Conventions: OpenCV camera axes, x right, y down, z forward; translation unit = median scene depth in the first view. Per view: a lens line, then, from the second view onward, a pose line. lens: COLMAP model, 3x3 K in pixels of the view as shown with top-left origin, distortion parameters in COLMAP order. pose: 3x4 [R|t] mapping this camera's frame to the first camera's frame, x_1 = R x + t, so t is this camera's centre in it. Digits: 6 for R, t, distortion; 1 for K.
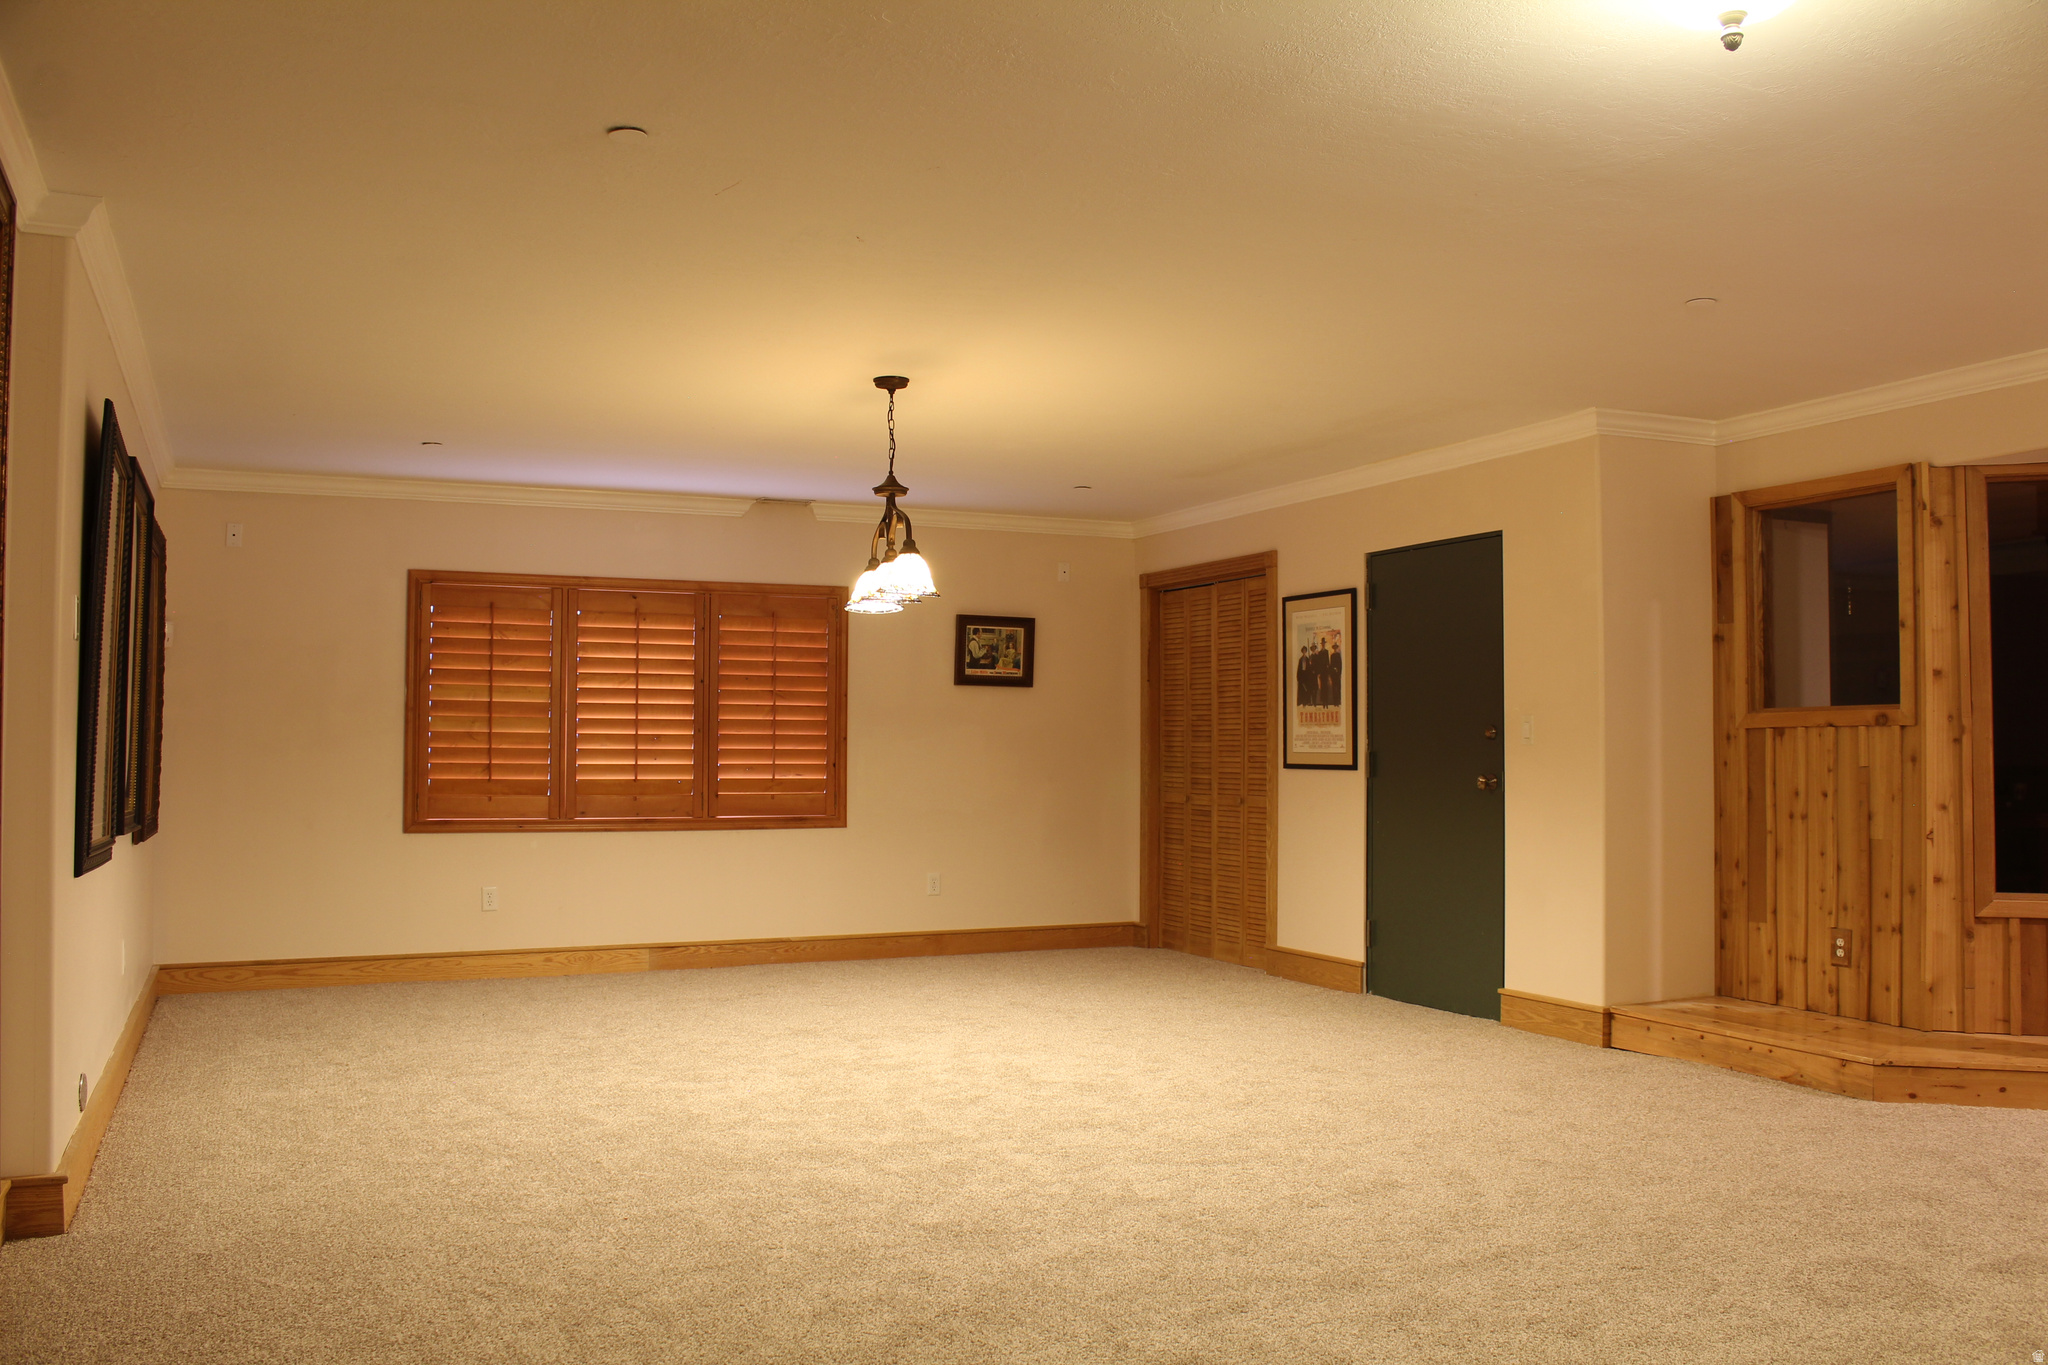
lens RADIAL K [[1699.0, 0, 1024.2], [0, 1699.0, 701.4], [0, 0, 1]] dist [-0.181136, 0.147923]
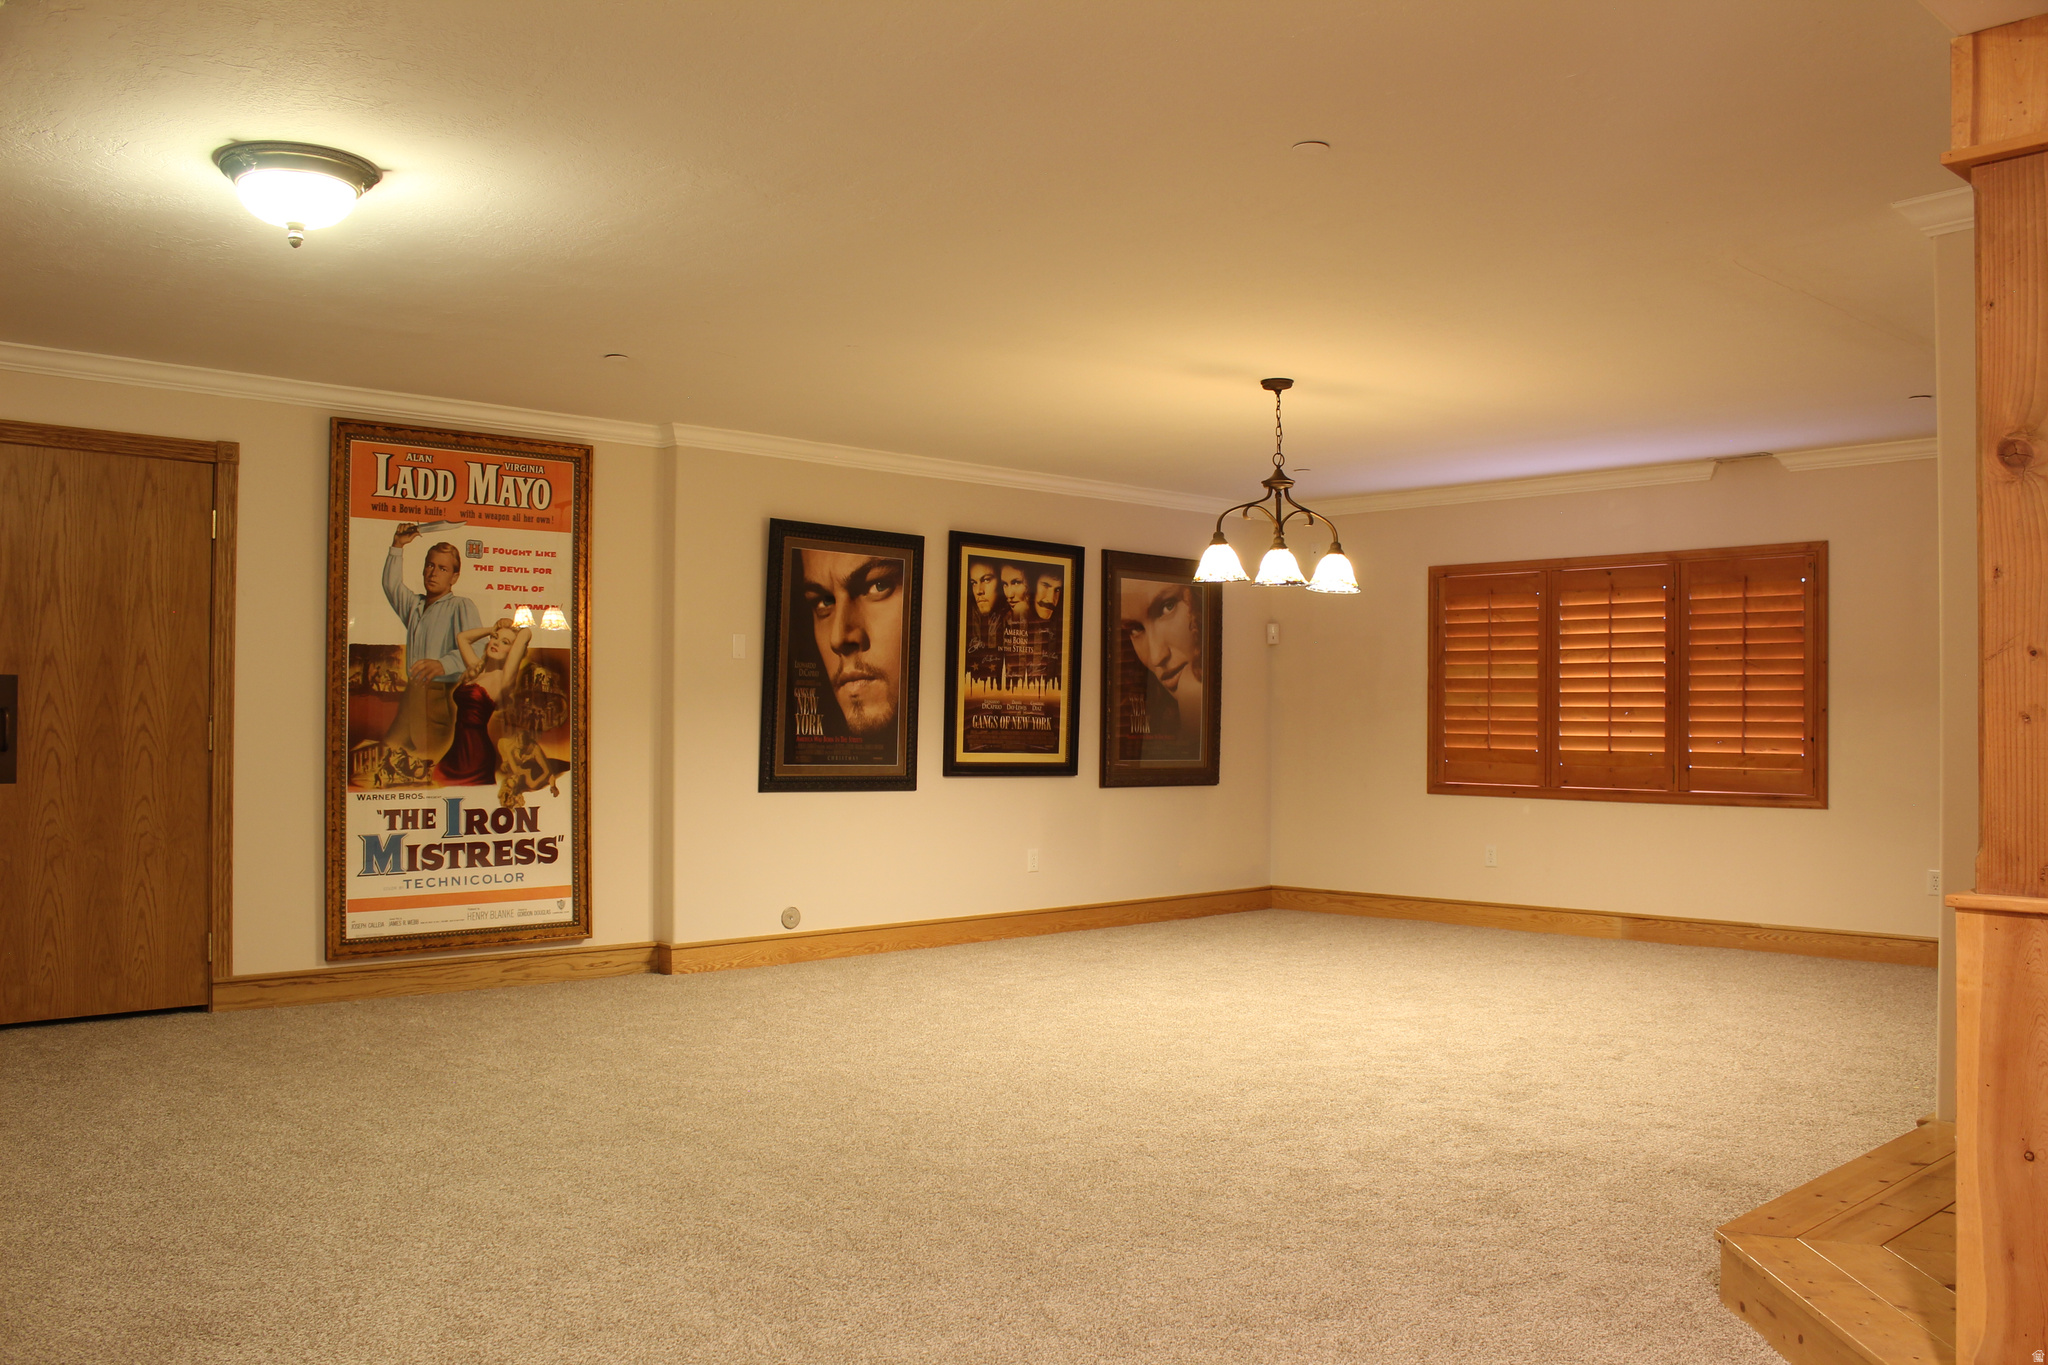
lens RADIAL K [[1699.0, 0, 1024.2], [0, 1699.0, 701.4], [0, 0, 1]] dist [-0.181136, 0.147923]
pose [[0.304232, -0.008945, -0.952556, 0.622380], [0.021548, 0.999765, -0.002506, 0.010815], [0.952354, -0.019763, 0.304353, 0.348610]]
